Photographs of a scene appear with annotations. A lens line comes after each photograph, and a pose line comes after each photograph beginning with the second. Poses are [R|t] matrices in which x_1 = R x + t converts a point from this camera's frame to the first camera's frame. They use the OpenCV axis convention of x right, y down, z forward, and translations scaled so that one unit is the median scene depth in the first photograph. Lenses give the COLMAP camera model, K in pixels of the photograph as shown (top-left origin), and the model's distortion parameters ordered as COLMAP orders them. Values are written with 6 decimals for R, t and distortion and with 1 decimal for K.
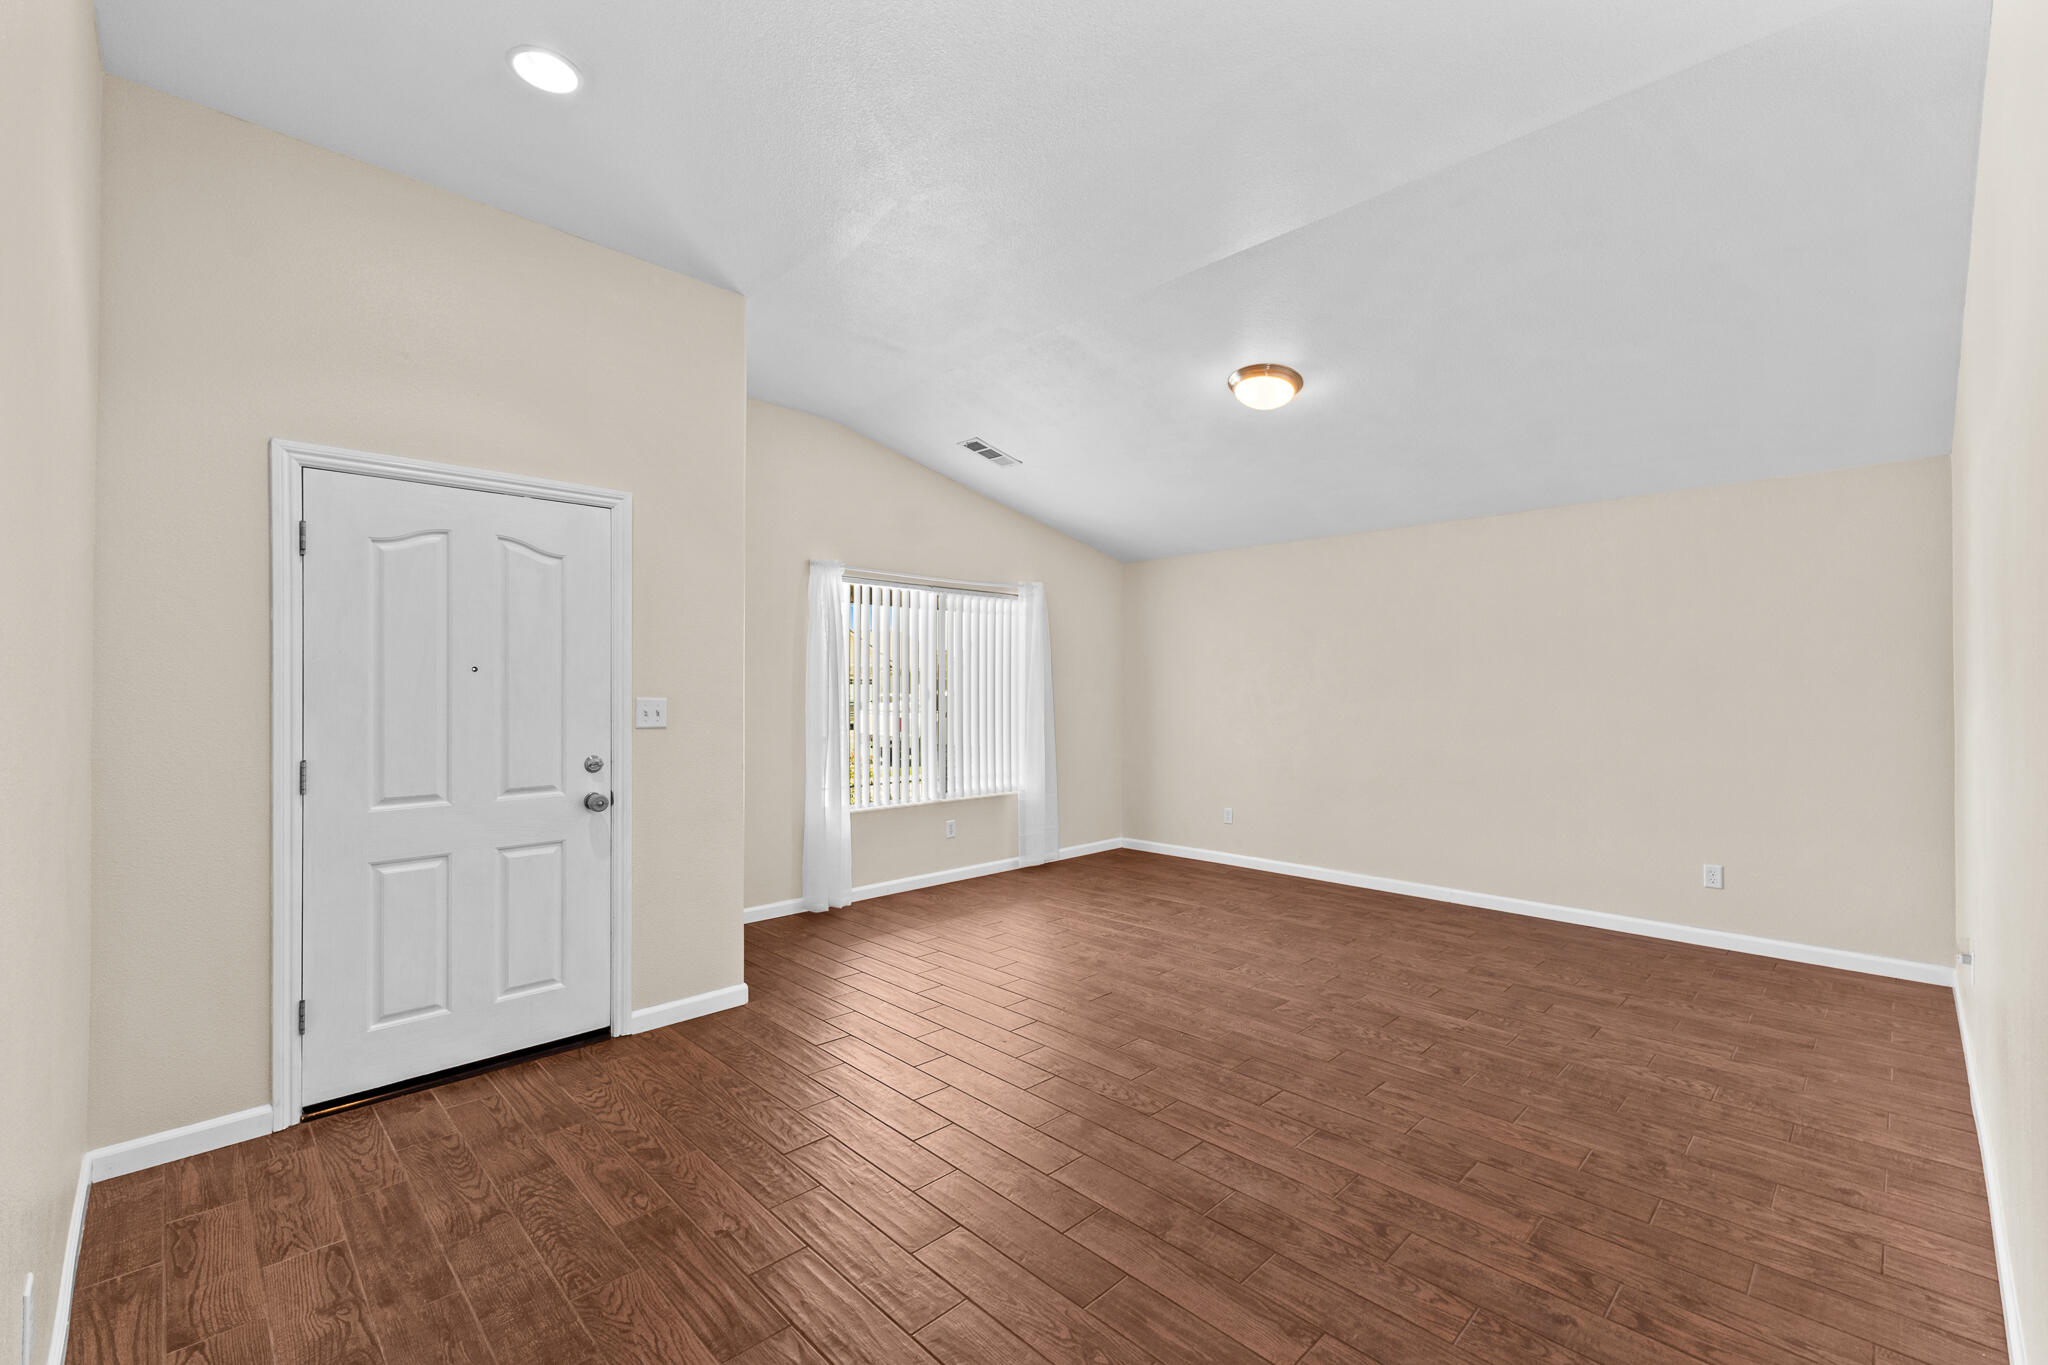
lens RADIAL K [[873.7, 0, 1023.2], [0, 873.7, 692.5], [0, 0, 1]] dist [-0.000648, 0.000000]
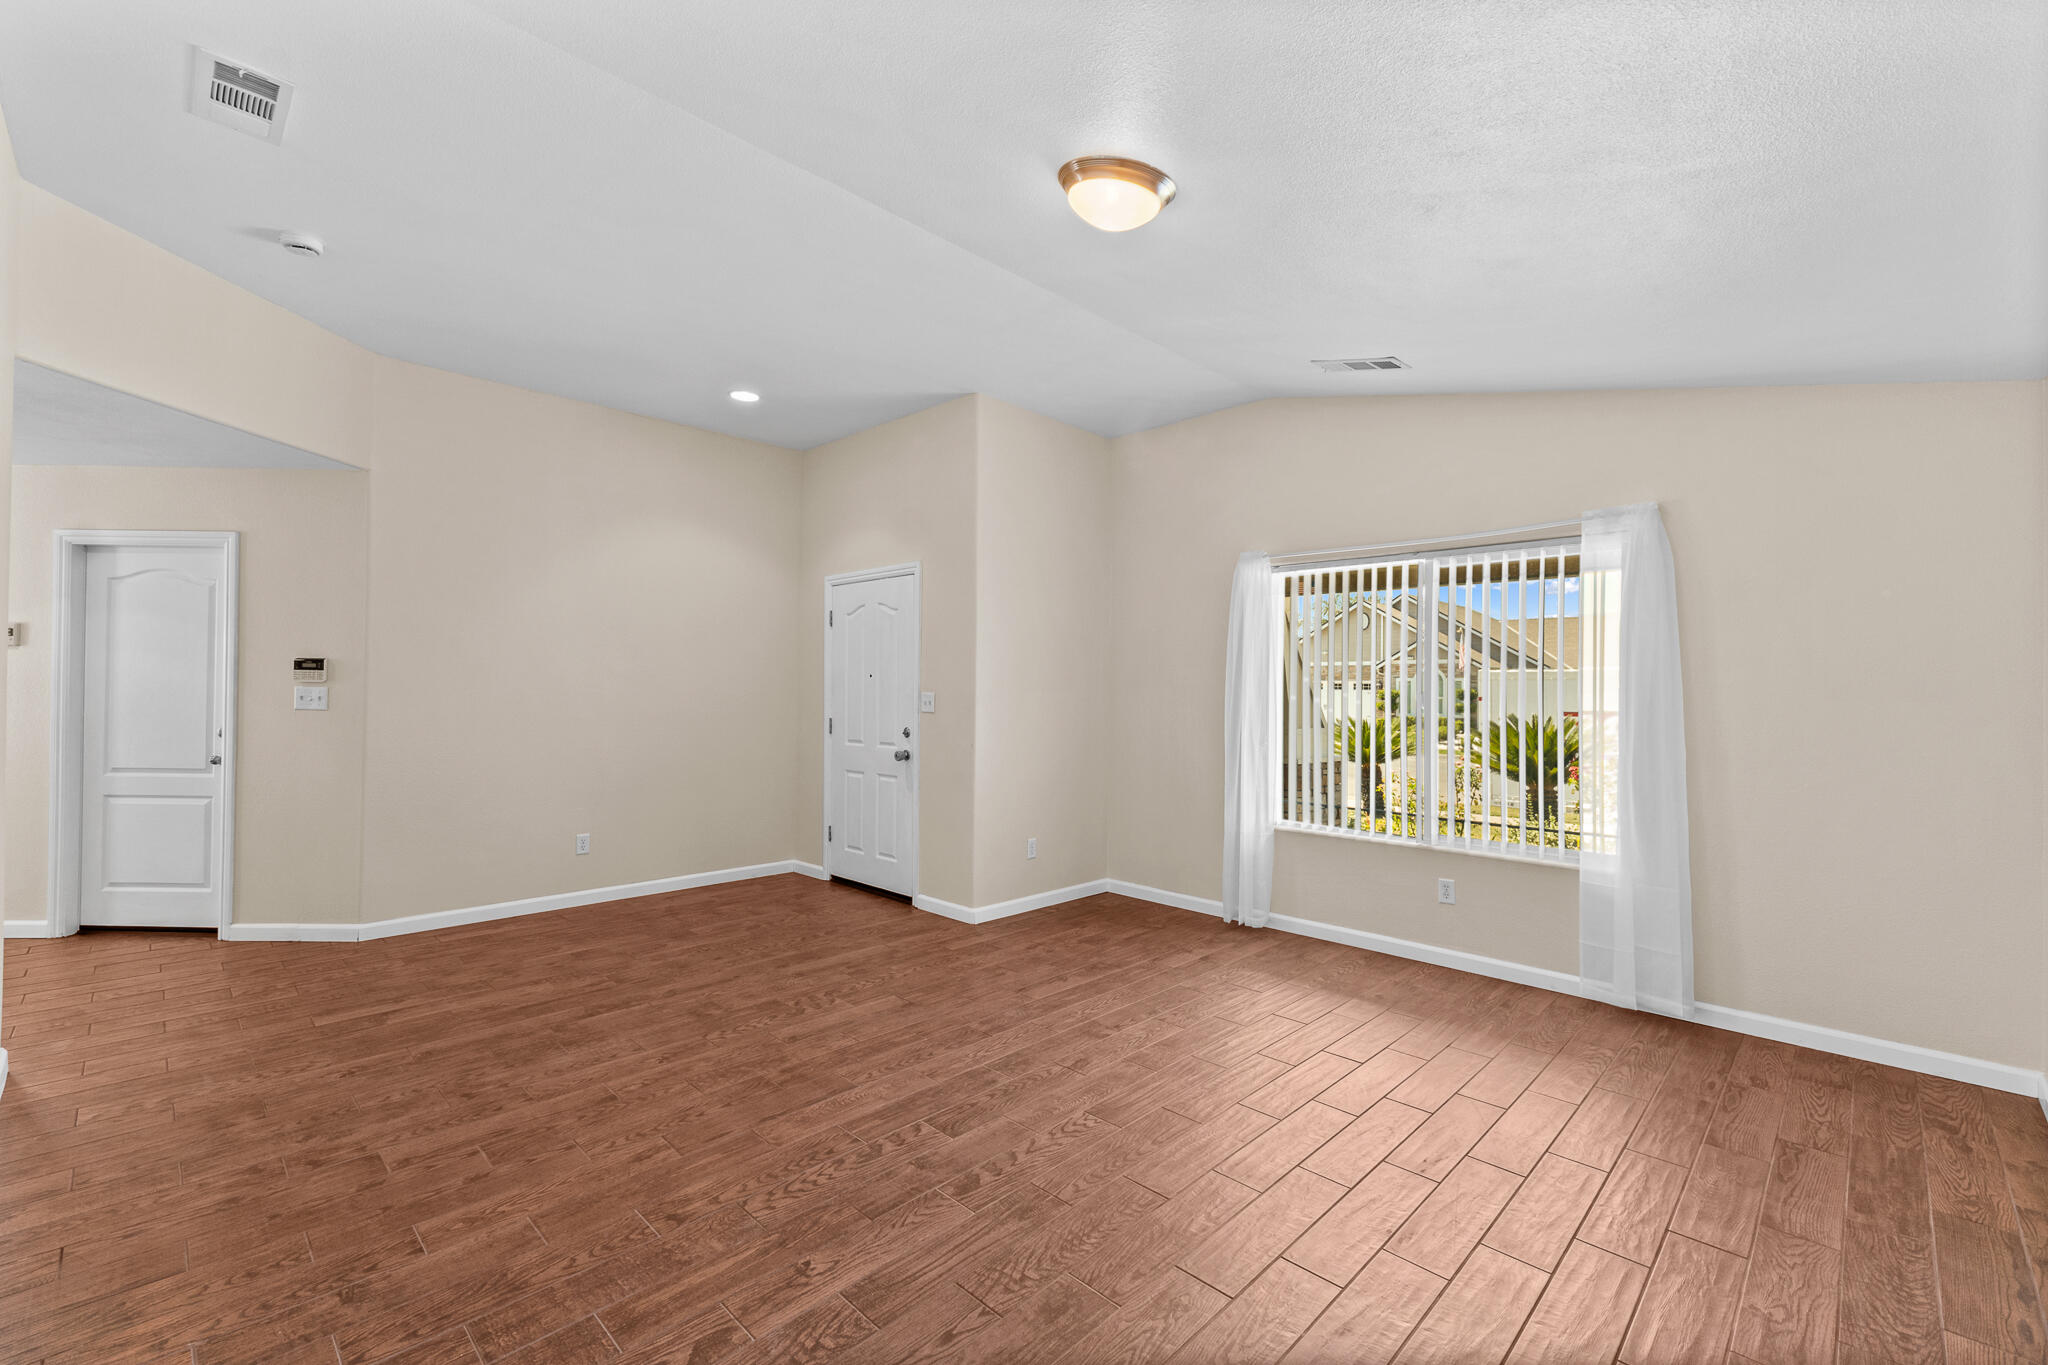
lens RADIAL K [[870.7, 0, 1024.0], [0, 870.7, 682.5], [0, 0, 1]] dist [-0.001011, -0.000119]
pose [[0.011967, -0.007858, -0.999898, 1.166224], [-0.016092, 0.999838, -0.008050, -0.001968], [0.999799, 0.016187, 0.011839, 1.221728]]
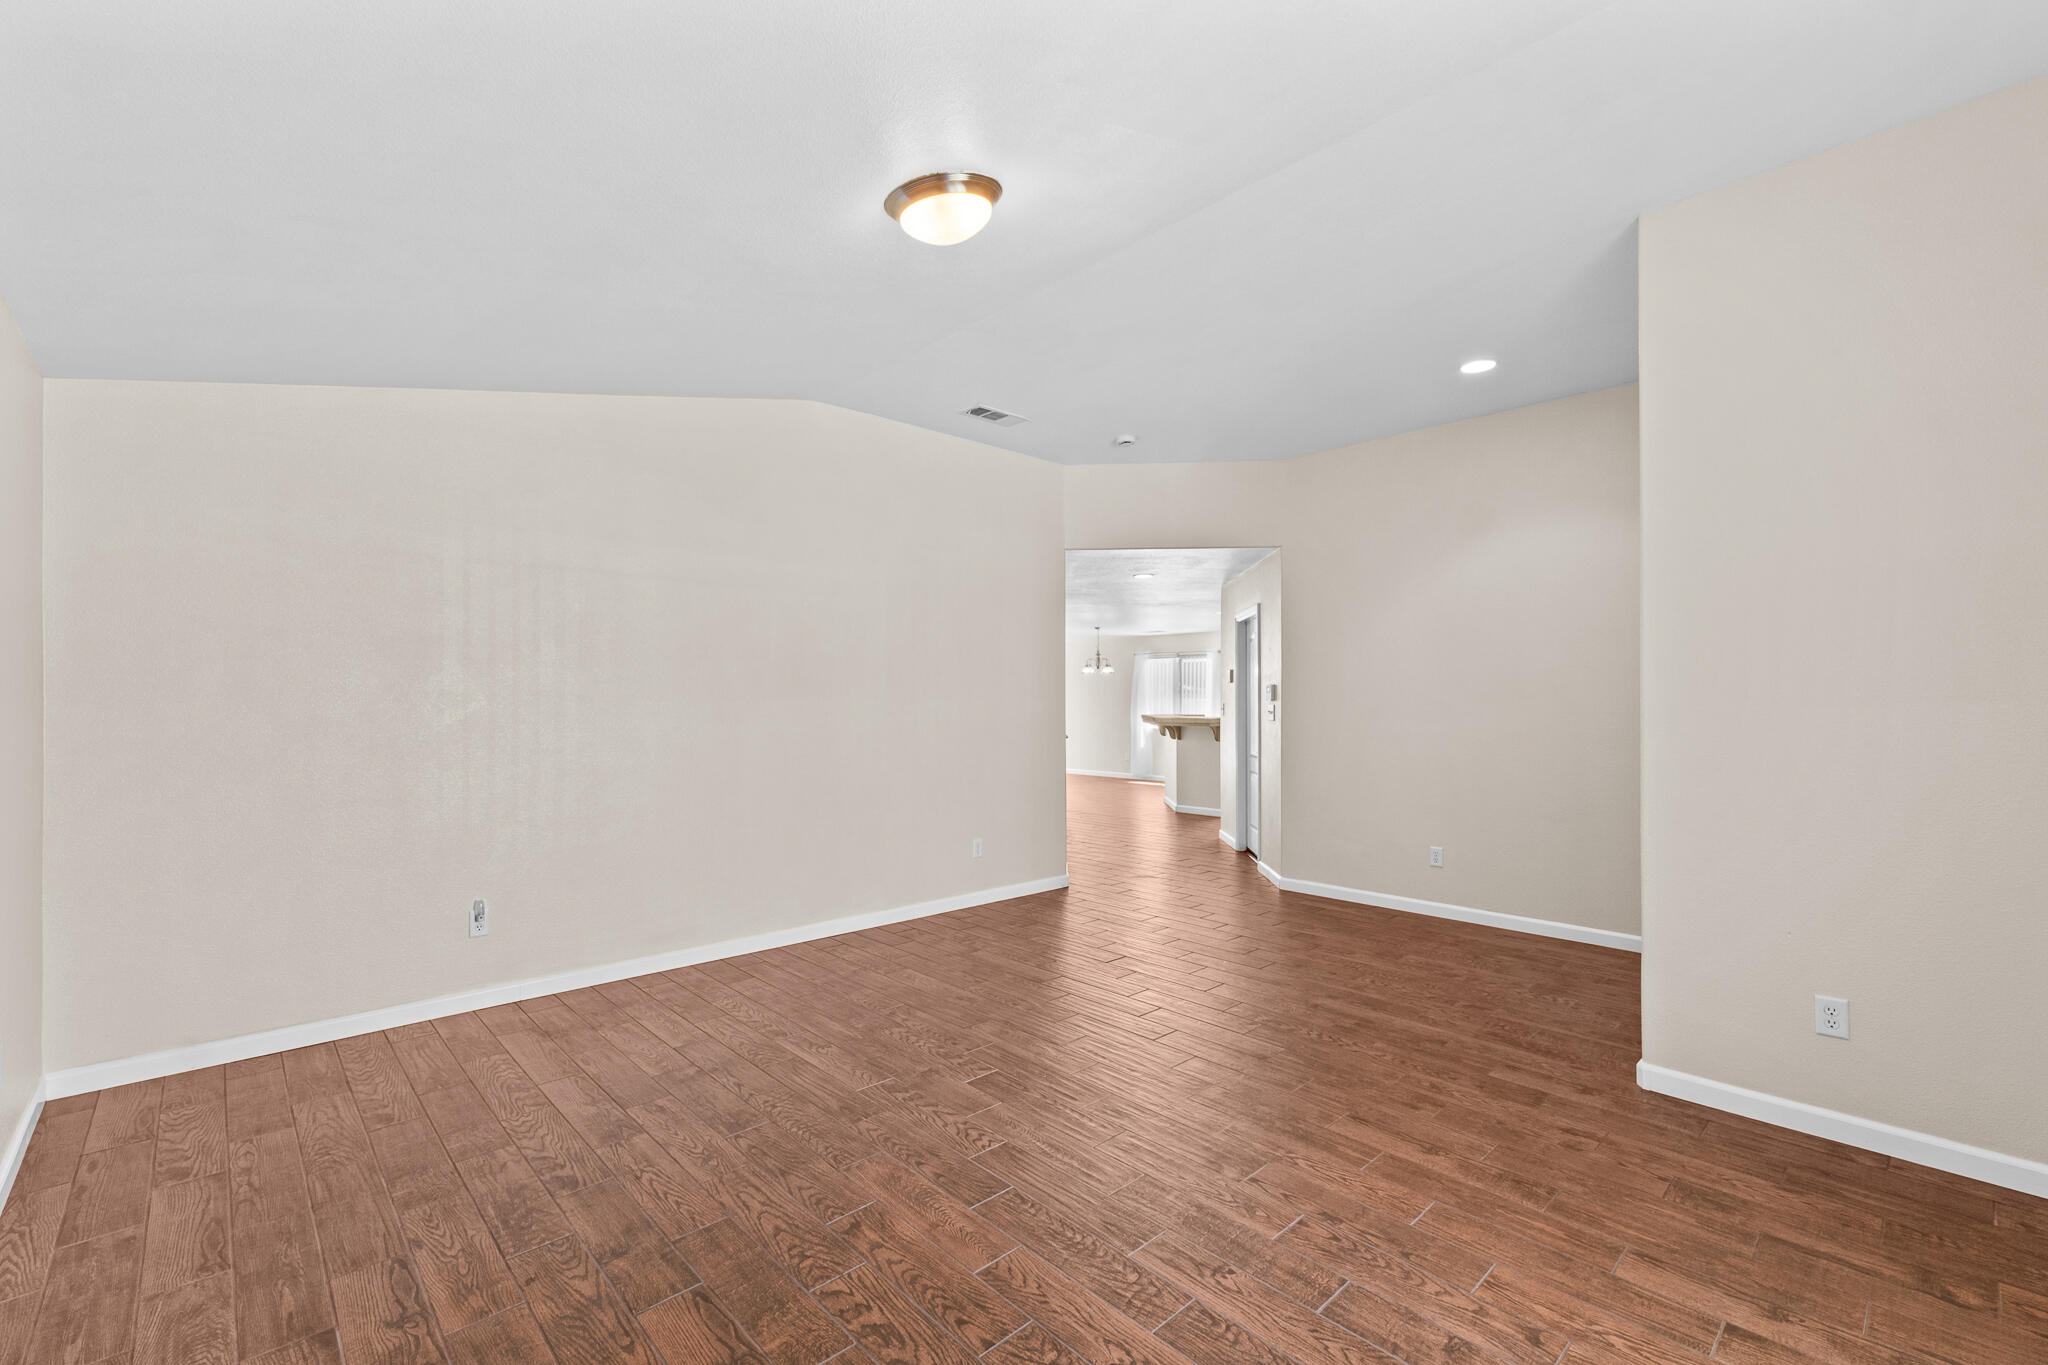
lens RADIAL K [[873.7, 0, 1023.2], [0, 873.7, 692.5], [0, 0, 1]] dist [-0.000648, 0.000000]
pose [[-0.999475, -0.002615, 0.032302, 0.266267], [-0.002692, 0.999994, -0.002329, -0.008578], [-0.032295, -0.002414, -0.999475, 2.120464]]
